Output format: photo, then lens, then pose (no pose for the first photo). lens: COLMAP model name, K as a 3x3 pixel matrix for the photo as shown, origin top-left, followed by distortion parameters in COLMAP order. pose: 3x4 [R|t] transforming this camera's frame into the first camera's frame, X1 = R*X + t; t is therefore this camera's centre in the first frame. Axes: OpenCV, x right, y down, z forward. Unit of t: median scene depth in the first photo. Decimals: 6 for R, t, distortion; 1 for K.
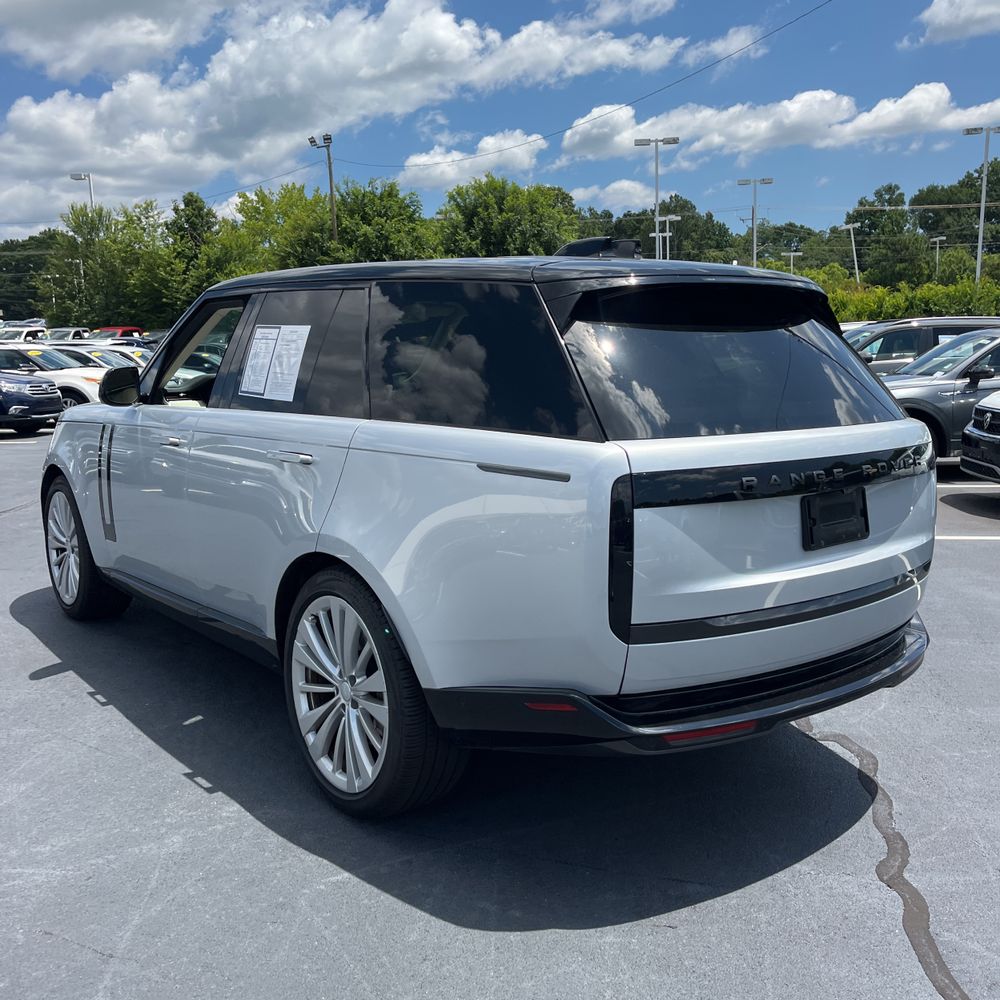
lens RADIAL K [[1020.4, 0, 509.0], [0, 1020.4, 495.5], [0, 0, 1]] dist [0.011819, -0.012613]
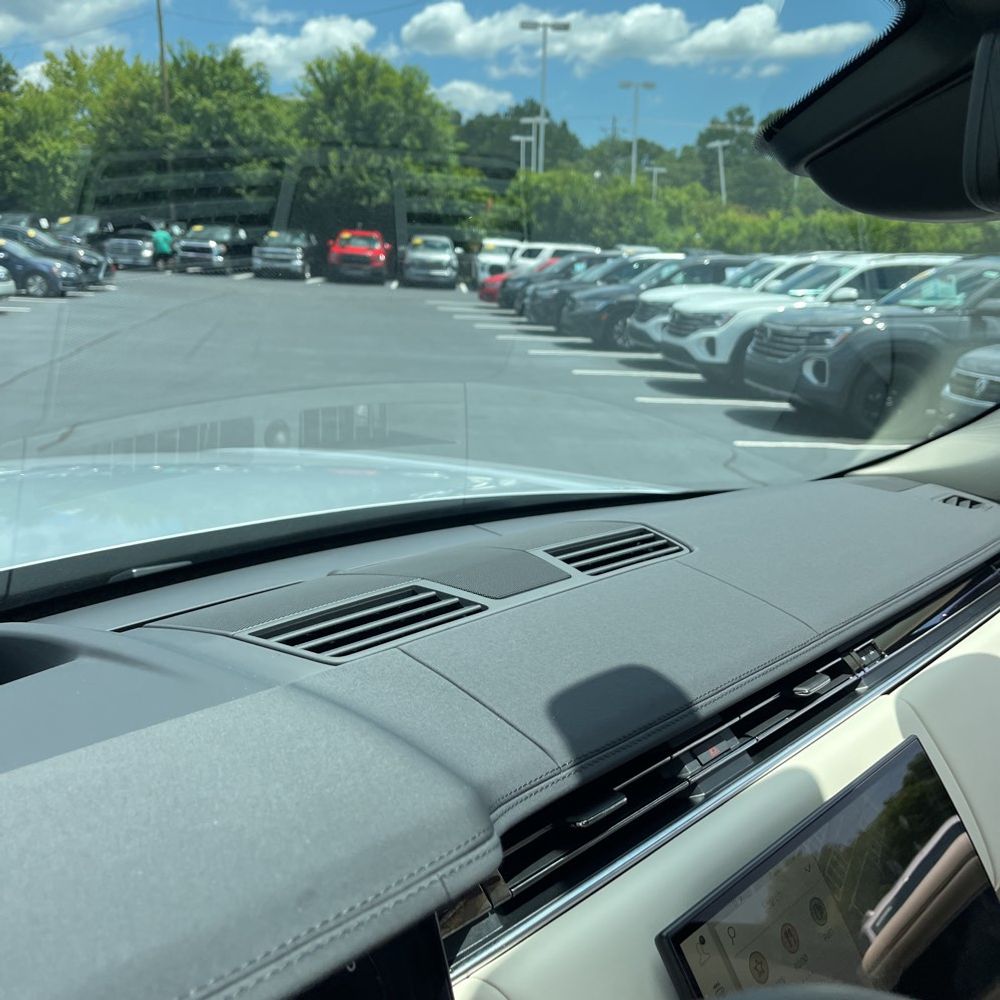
lens RADIAL K [[1025.6, 0, 500.0], [0, 1025.6, 500.0], [0, 0, 1]] dist [0.008594, -0.019571]
pose [[0.987352, 0.018446, 0.157467, -0.025598], [-0.032527, 0.995649, 0.087324, -0.014807], [-0.155171, -0.091341, 0.983656, 0.094335]]
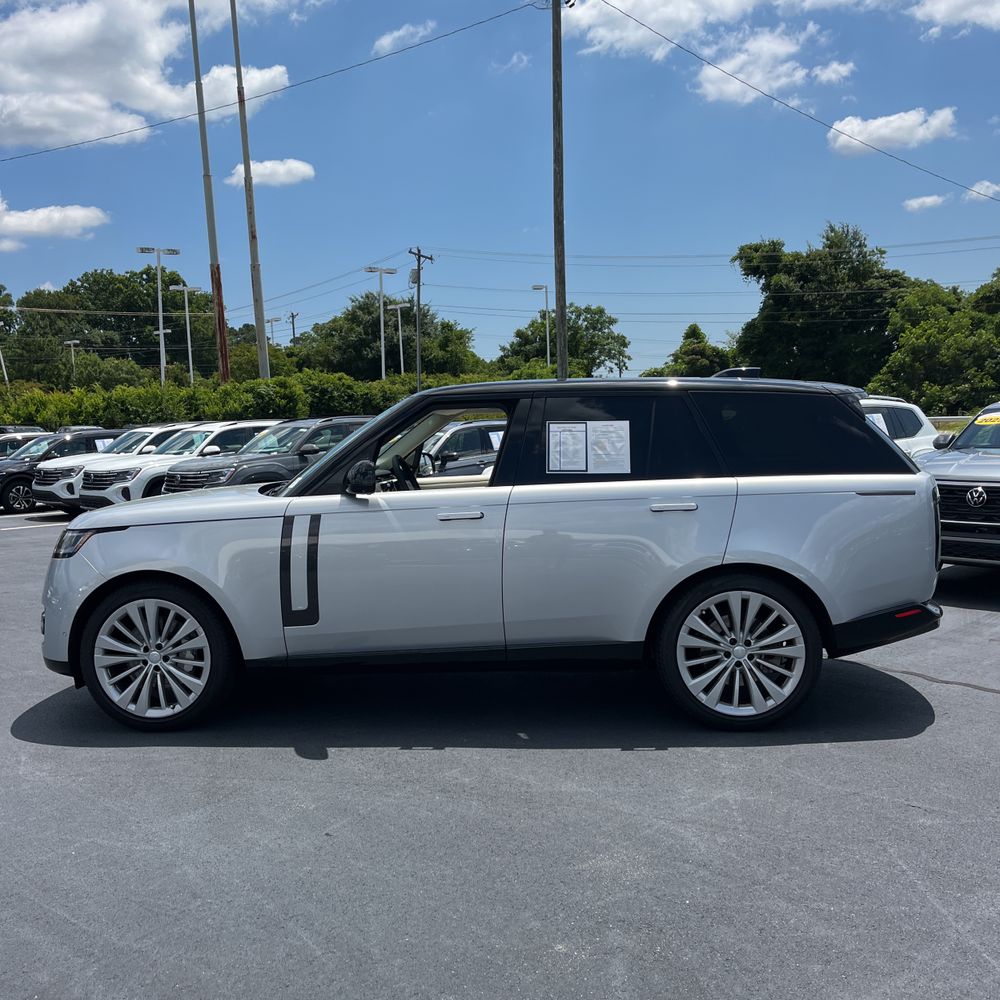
lens RADIAL K [[1005.5, 0, 497.2], [0, 1005.5, 517.4], [0, 0, 1]] dist [0.012284, -0.012914]
pose [[0.679622, -0.077256, 0.729483, -0.099455], [0.130130, 0.991364, -0.016246, -0.002309], [-0.721928, 0.105969, 0.683806, 0.012710]]
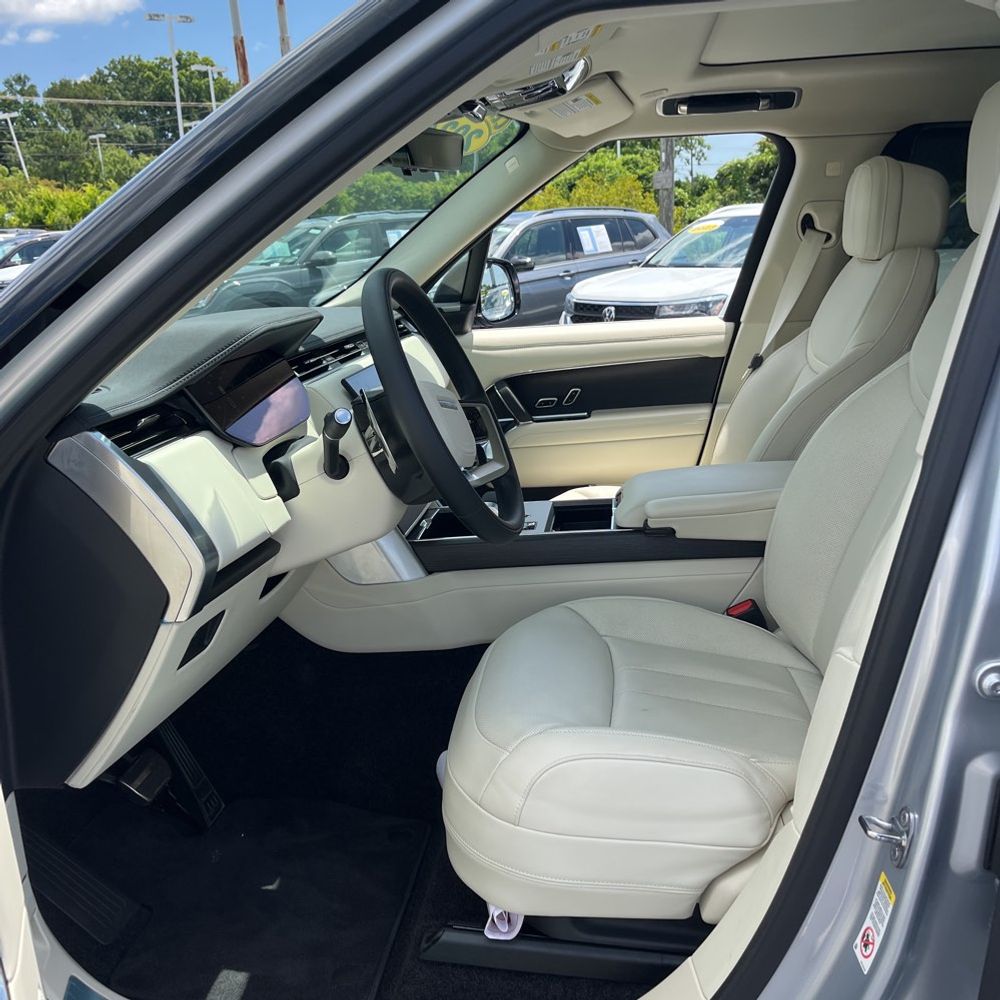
lens RADIAL K [[1014.6, 0, 496.9], [0, 1014.6, 502.2], [0, 0, 1]] dist [0.058984, -0.083262]
pose [[0.718624, -0.194578, 0.667621, -0.041337], [0.130644, 0.980738, 0.145210, -0.009981], [-0.683016, -0.017131, 0.730202, 0.075703]]
